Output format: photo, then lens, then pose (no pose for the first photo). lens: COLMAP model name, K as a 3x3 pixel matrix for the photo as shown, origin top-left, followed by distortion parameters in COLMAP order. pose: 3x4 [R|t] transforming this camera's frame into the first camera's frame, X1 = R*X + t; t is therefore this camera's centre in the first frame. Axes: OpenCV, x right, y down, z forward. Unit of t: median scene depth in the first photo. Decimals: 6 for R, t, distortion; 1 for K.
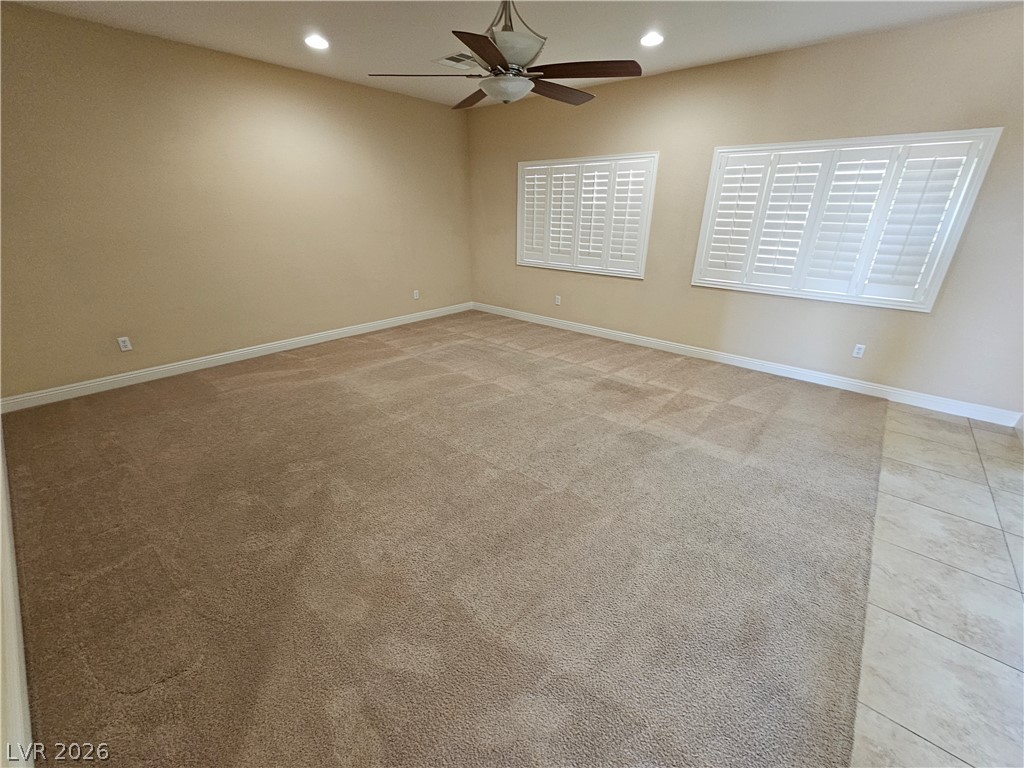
lens RADIAL K [[424.2, 0, 514.5], [0, 424.2, 391.0], [0, 0, 1]] dist [-0.006073, 0.002772]
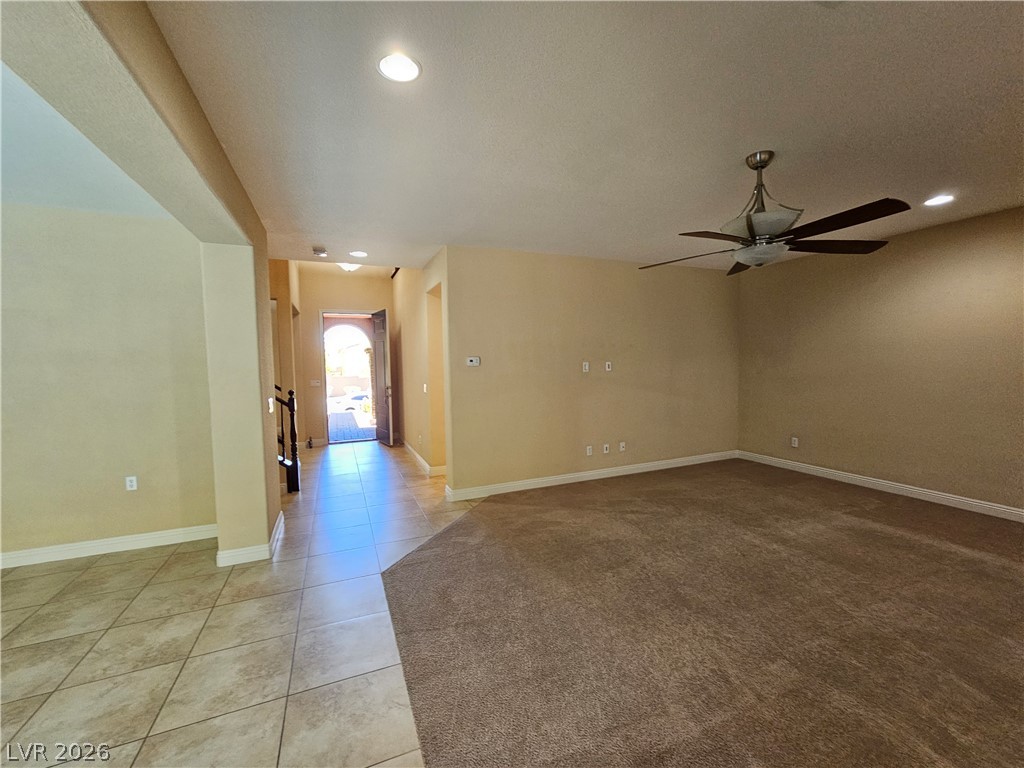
lens RADIAL K [[424.2, 0, 509.1], [0, 424.2, 390.2], [0, 0, 1]] dist [-0.006073, 0.002772]
pose [[-0.446747, 0.060748, -0.892595, 0.676284], [-0.342400, 0.910124, 0.233314, -0.229642], [0.826546, 0.409857, -0.385795, 0.550724]]
